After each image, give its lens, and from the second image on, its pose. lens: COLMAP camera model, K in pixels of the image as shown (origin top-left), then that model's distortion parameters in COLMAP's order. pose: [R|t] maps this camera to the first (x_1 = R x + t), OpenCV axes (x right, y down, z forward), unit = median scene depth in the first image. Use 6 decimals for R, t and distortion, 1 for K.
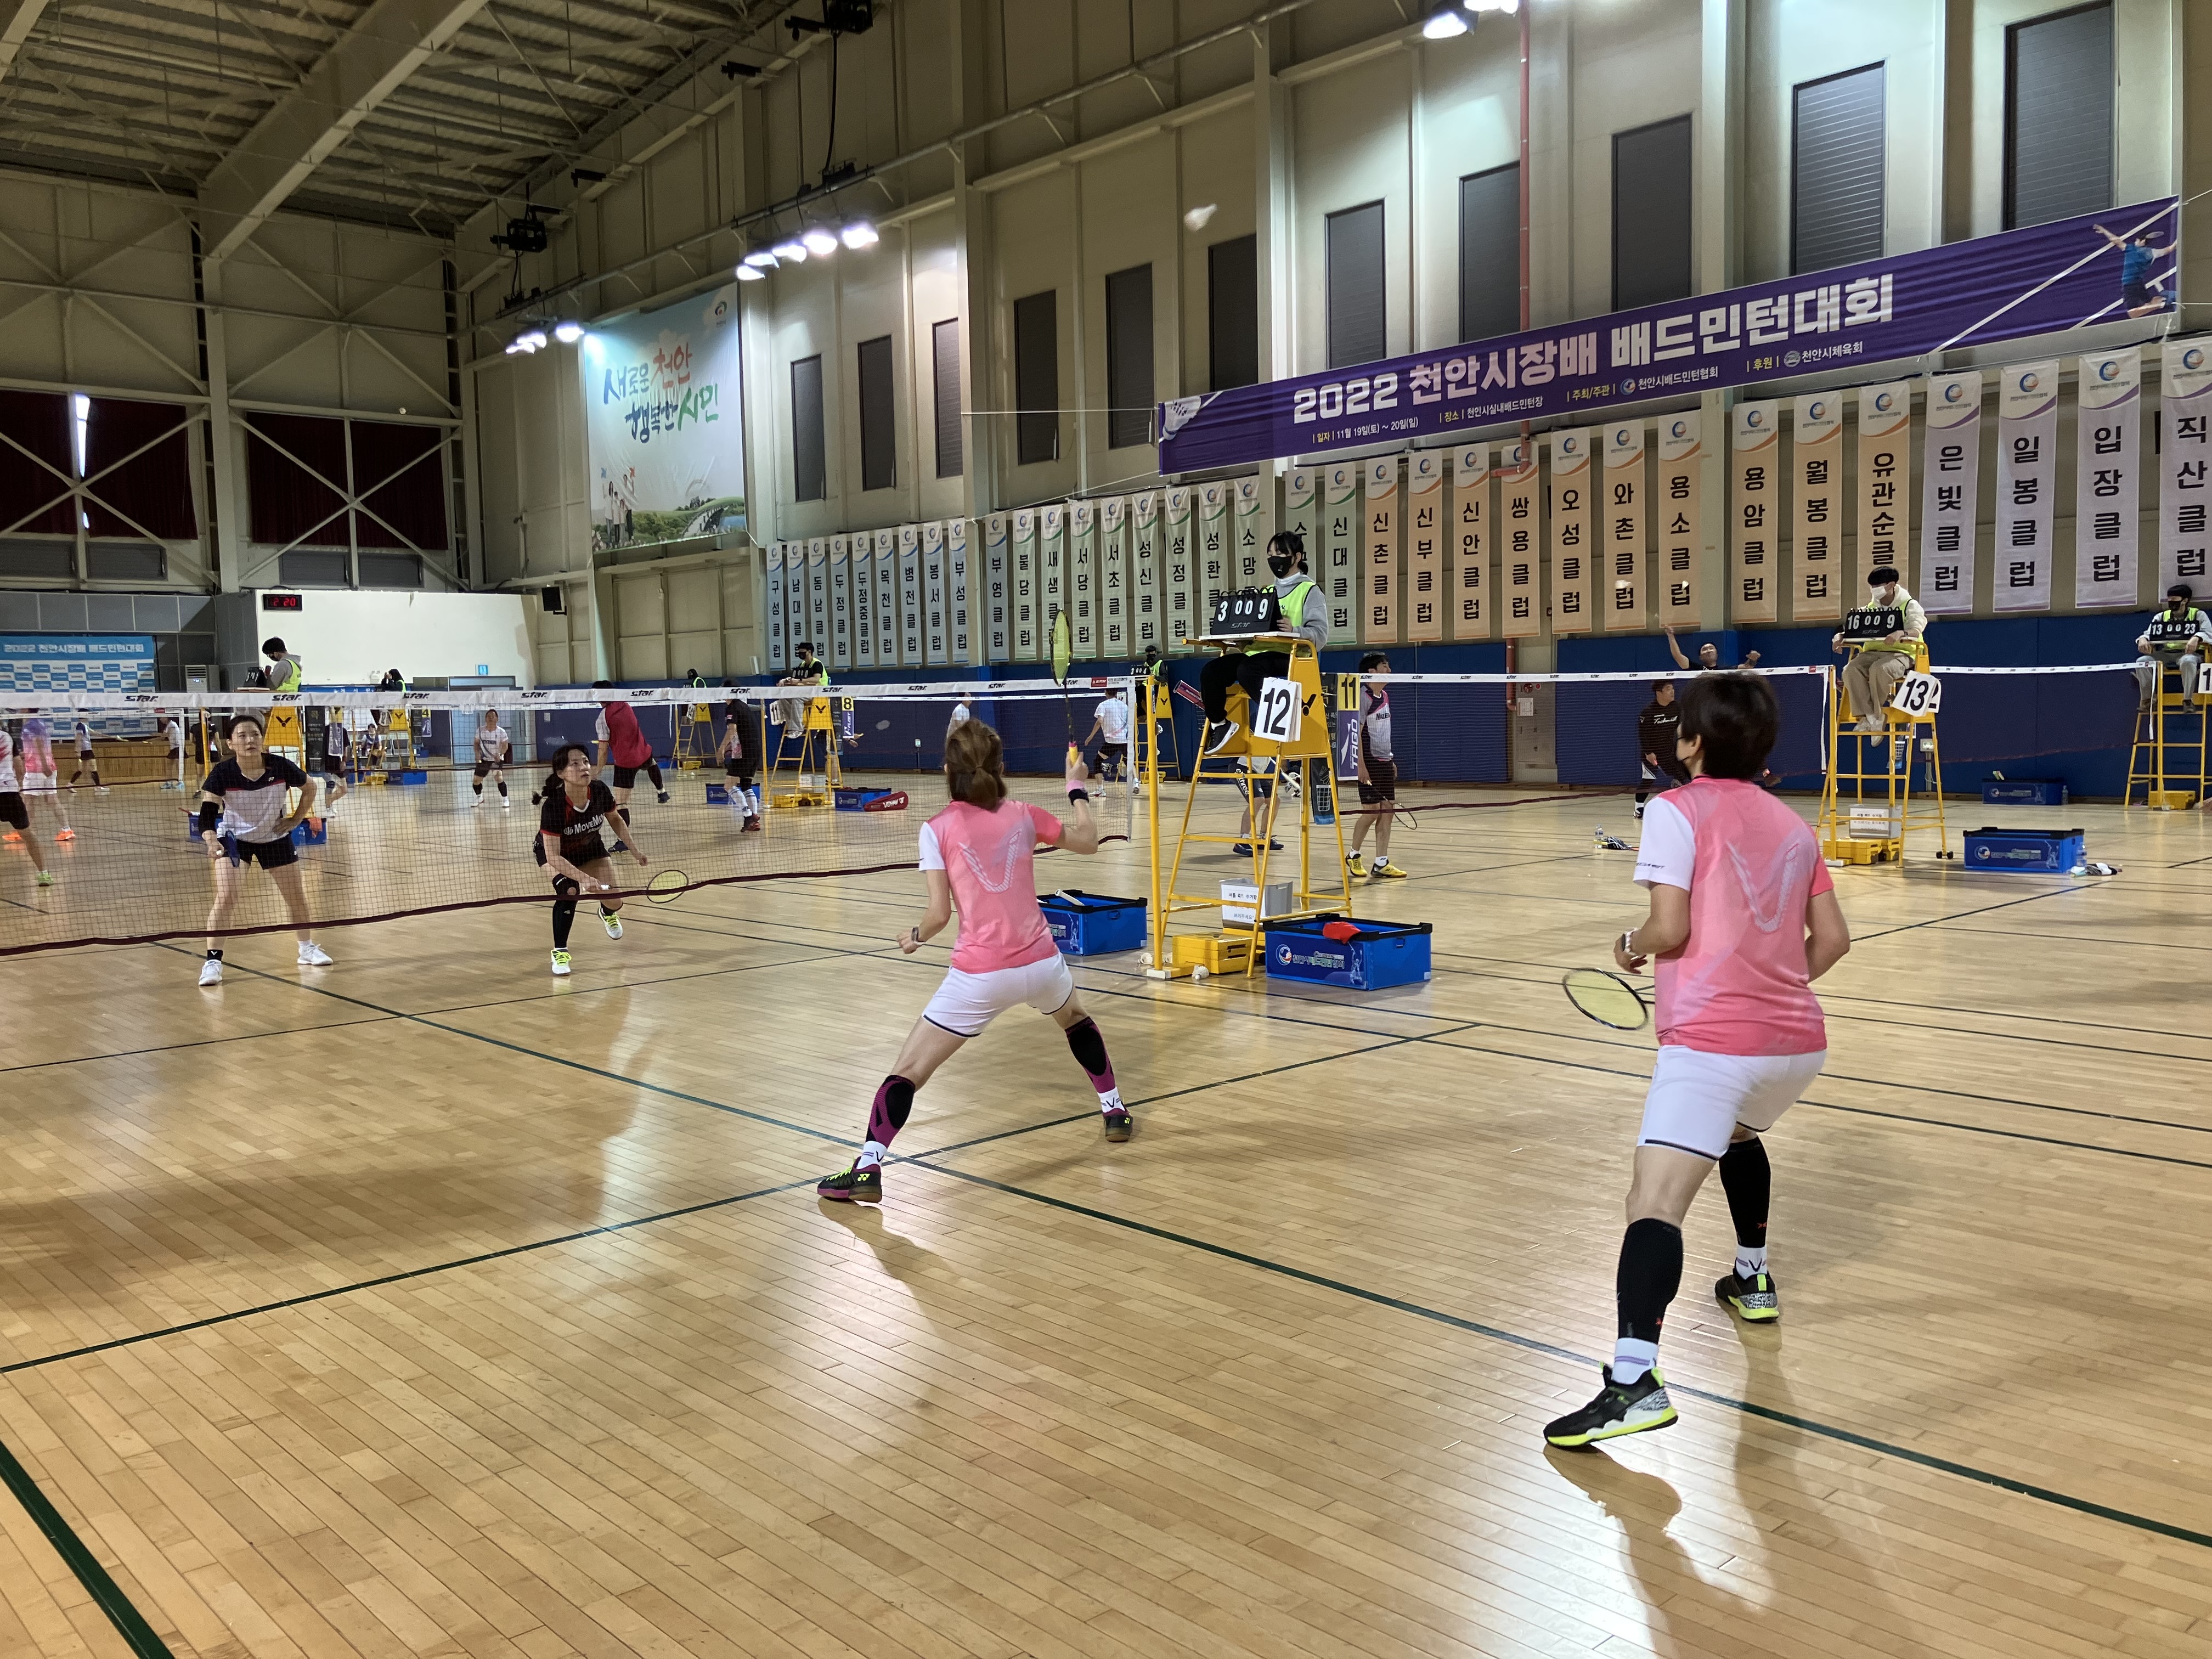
lens RADIAL K [[1811.2, 0, 1116.1], [0, 1811.2, 843.2], [0, 0, 1]] dist [0.030179, -0.029097]
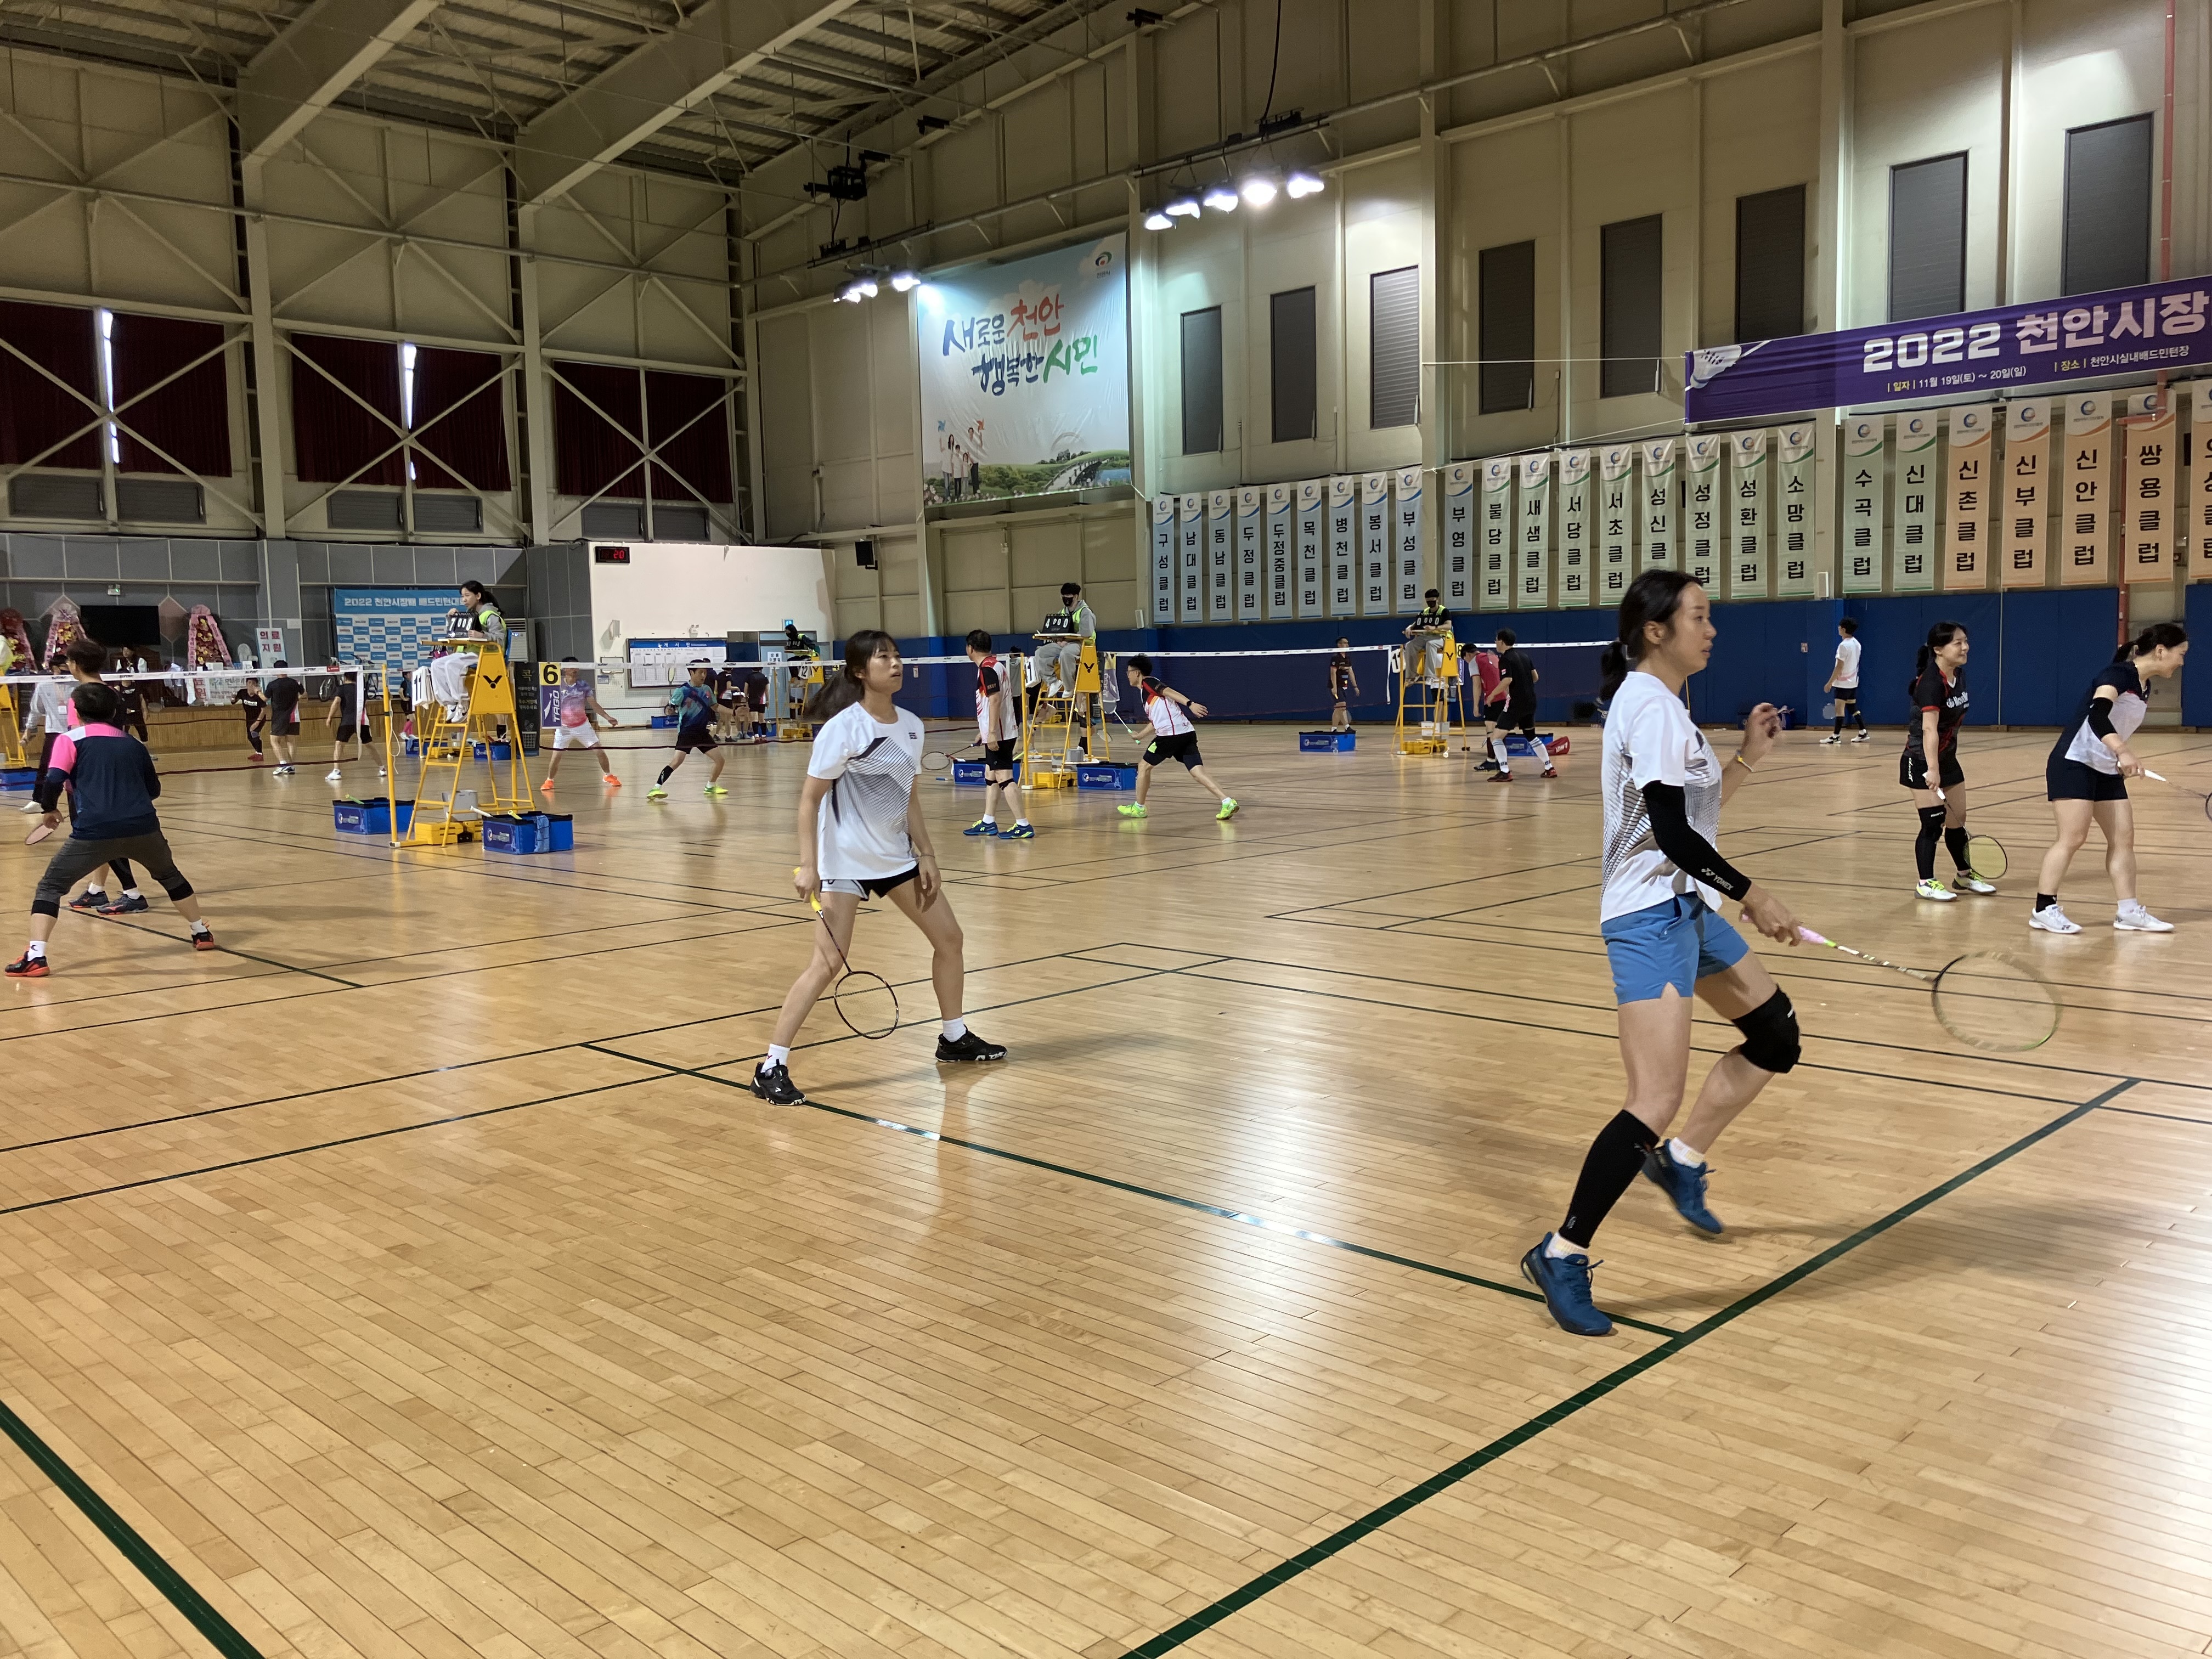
lens RADIAL K [[1811.2, 0, 1113.3], [0, 1811.2, 827.4], [0, 0, 1]] dist [0.030179, -0.029097]
pose [[0.999085, -0.005028, 0.042478, -0.367394], [0.004525, 0.999918, 0.011943, 0.008013], [-0.042535, -0.011740, 0.999026, 0.001646]]
